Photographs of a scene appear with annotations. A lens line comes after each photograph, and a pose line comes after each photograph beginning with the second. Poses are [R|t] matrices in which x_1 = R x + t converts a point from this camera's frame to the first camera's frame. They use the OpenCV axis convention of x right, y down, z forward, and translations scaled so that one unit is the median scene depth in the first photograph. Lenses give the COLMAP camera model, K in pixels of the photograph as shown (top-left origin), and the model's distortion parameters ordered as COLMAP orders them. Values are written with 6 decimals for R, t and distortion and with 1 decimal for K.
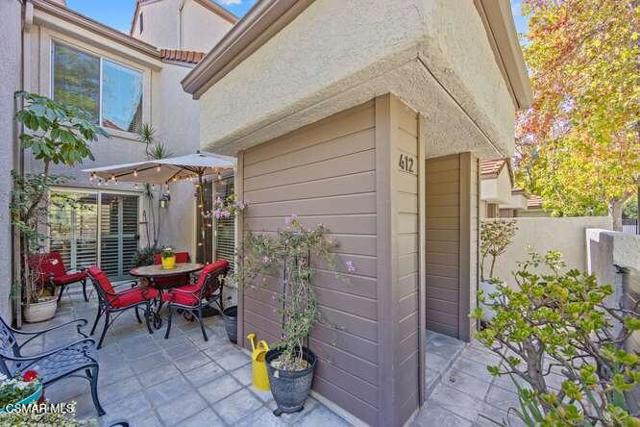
lens RADIAL K [[256.7, 0, 318.6], [0, 256.7, 220.2], [0, 0, 1]] dist [0.002712, 0.000292]
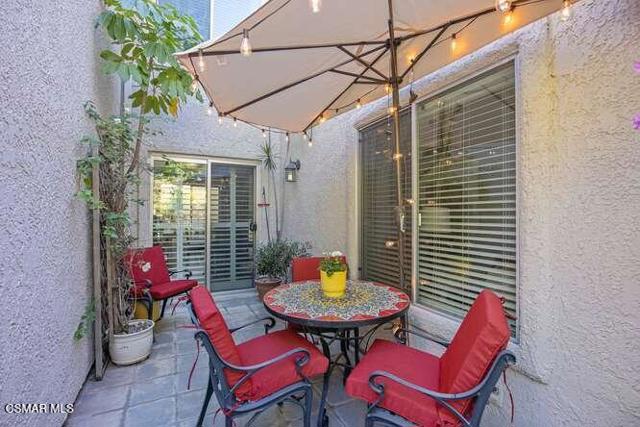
lens RADIAL K [[309.1, 0, 320.9], [0, 309.1, 212.8], [0, 0, 1]] dist [-0.005258, -0.000109]
pose [[0.936688, 0.000654, -0.350164, -0.281177], [0.001831, 0.999975, 0.006767, 0.026201], [0.350160, -0.006980, 0.936664, 0.329793]]
